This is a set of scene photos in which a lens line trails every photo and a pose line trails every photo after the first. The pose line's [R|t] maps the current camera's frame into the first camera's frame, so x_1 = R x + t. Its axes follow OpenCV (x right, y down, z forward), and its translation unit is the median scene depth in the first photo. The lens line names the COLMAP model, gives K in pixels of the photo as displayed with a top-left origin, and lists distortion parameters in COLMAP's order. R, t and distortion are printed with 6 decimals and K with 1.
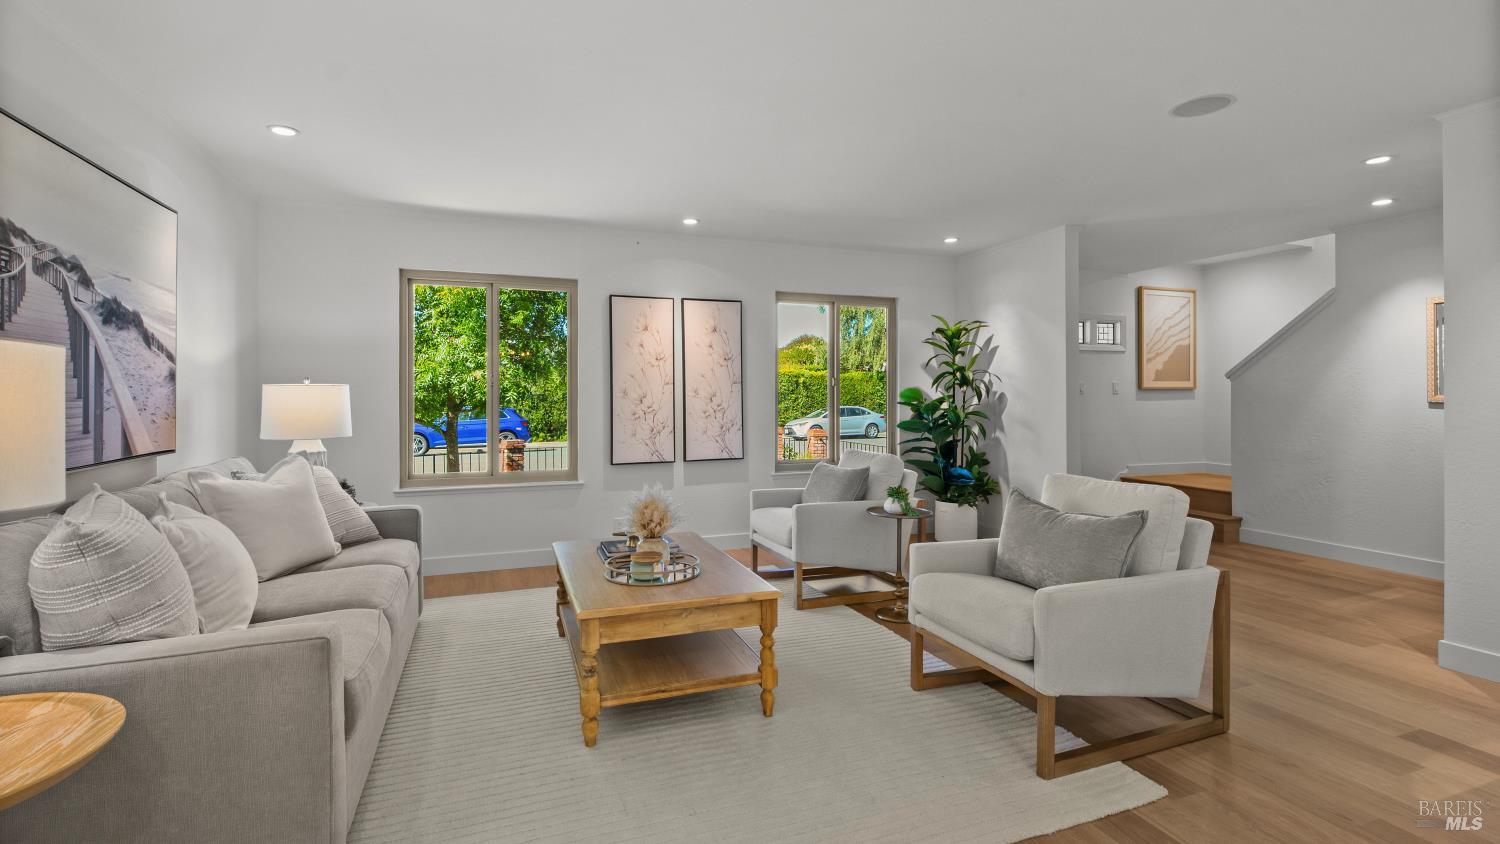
lens RADIAL K [[678.0, 0, 744.1], [0, 678.0, 396.3], [0, 0, 1]] dist [0.001125, -0.000325]
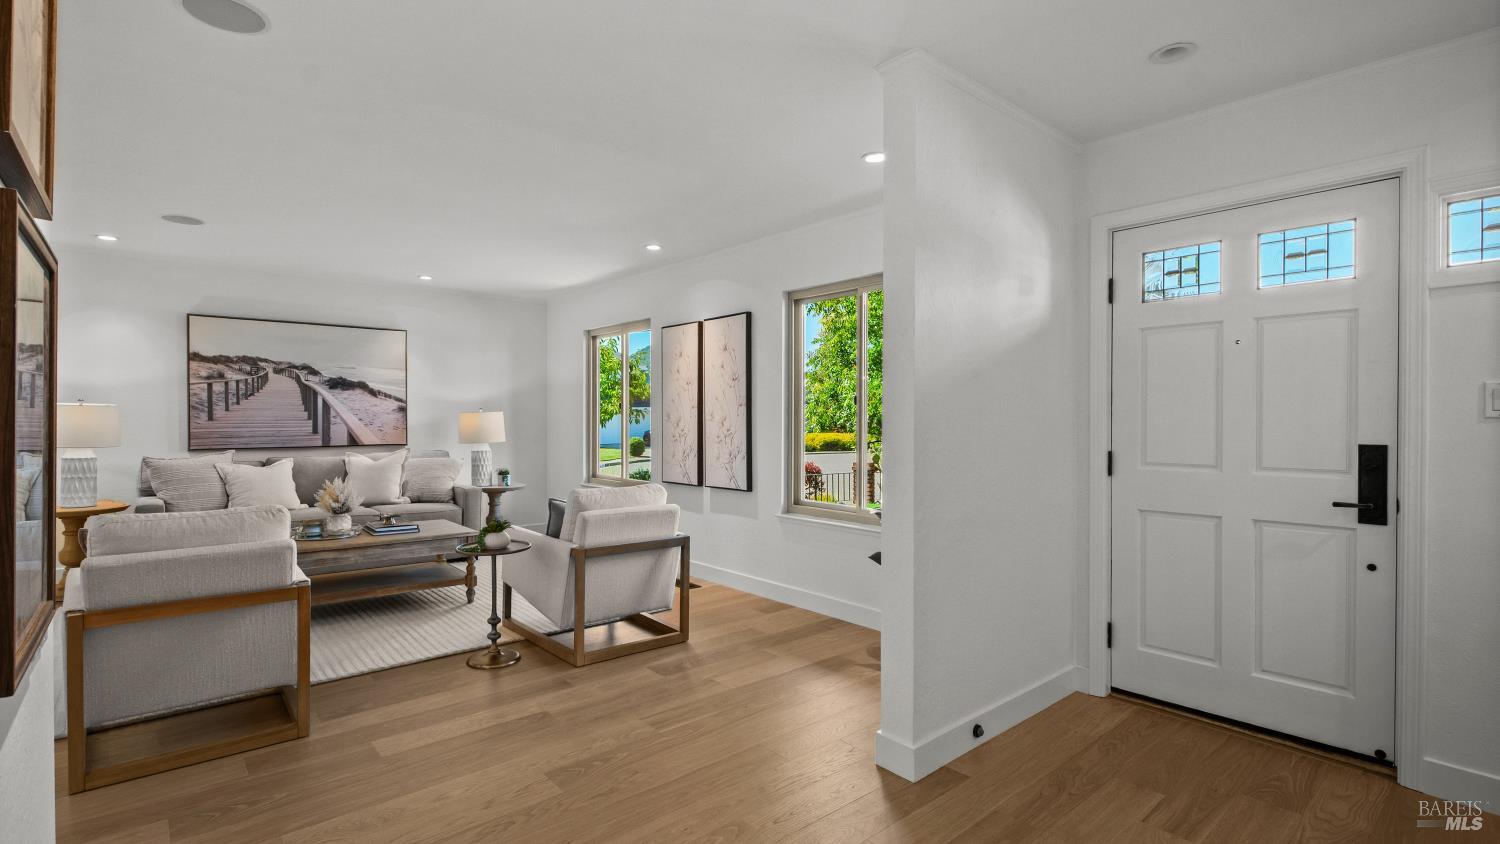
lens RADIAL K [[700.5, 0, 748.8], [0, 700.5, 429.1], [0, 0, 1]] dist [-0.002799, -0.001070]
pose [[0.342998, 0.016918, -0.939184, 1.706475], [-0.003037, 0.999853, 0.016902, -0.008446], [0.939331, -0.002945, 0.342999, 1.380792]]
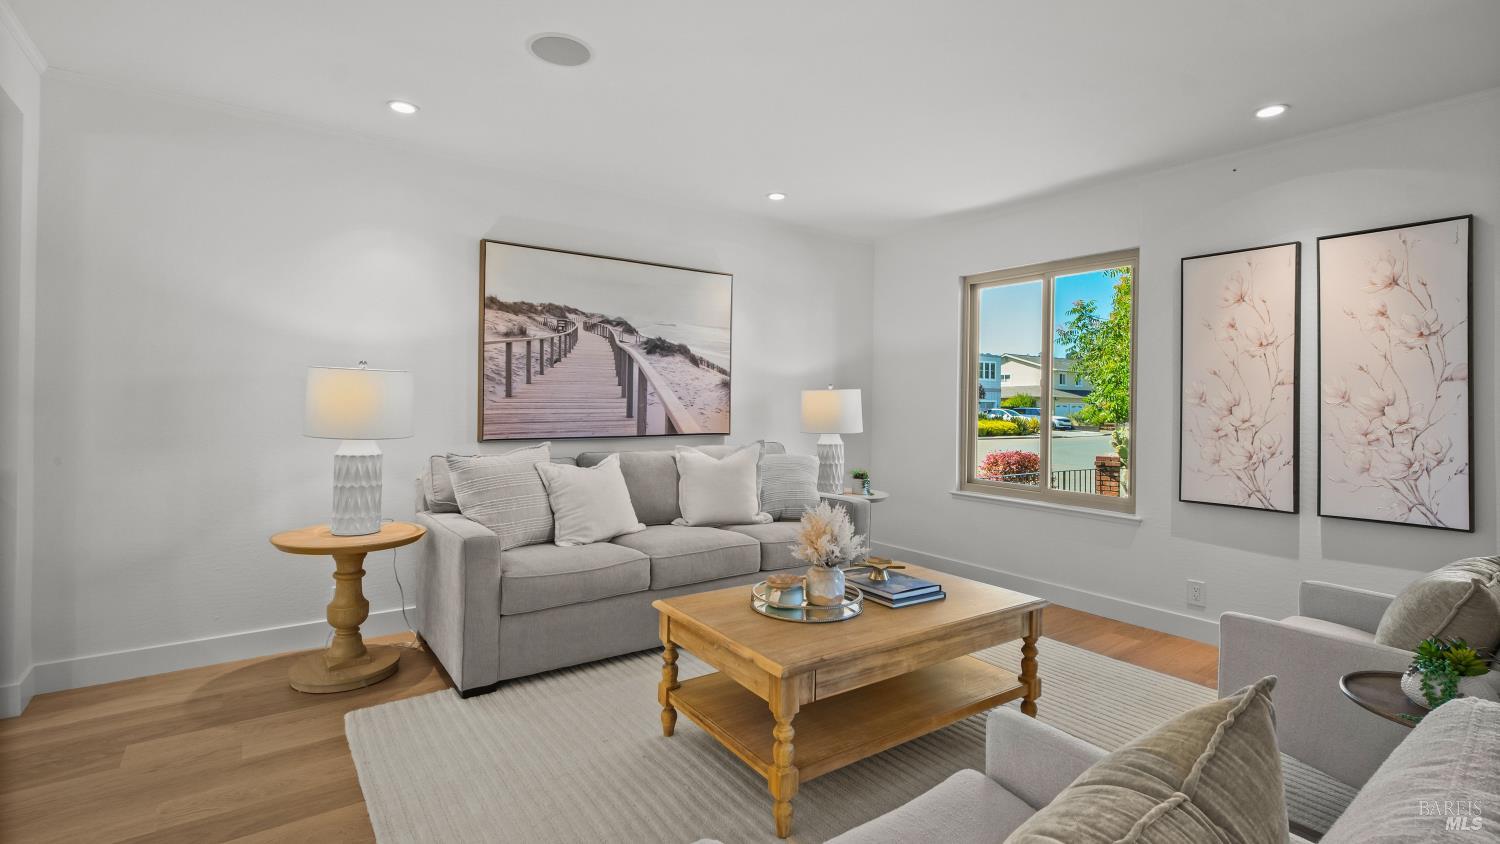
lens RADIAL K [[676.0, 0, 748.5], [0, 676.0, 403.2], [0, 0, 1]] dist [-0.000132, -0.000632]
pose [[0.259714, 0.007977, -0.965653, 0.674928], [-0.013035, 0.999904, 0.004754, 0.004674], [0.965598, 0.011353, 0.259793, 0.720064]]
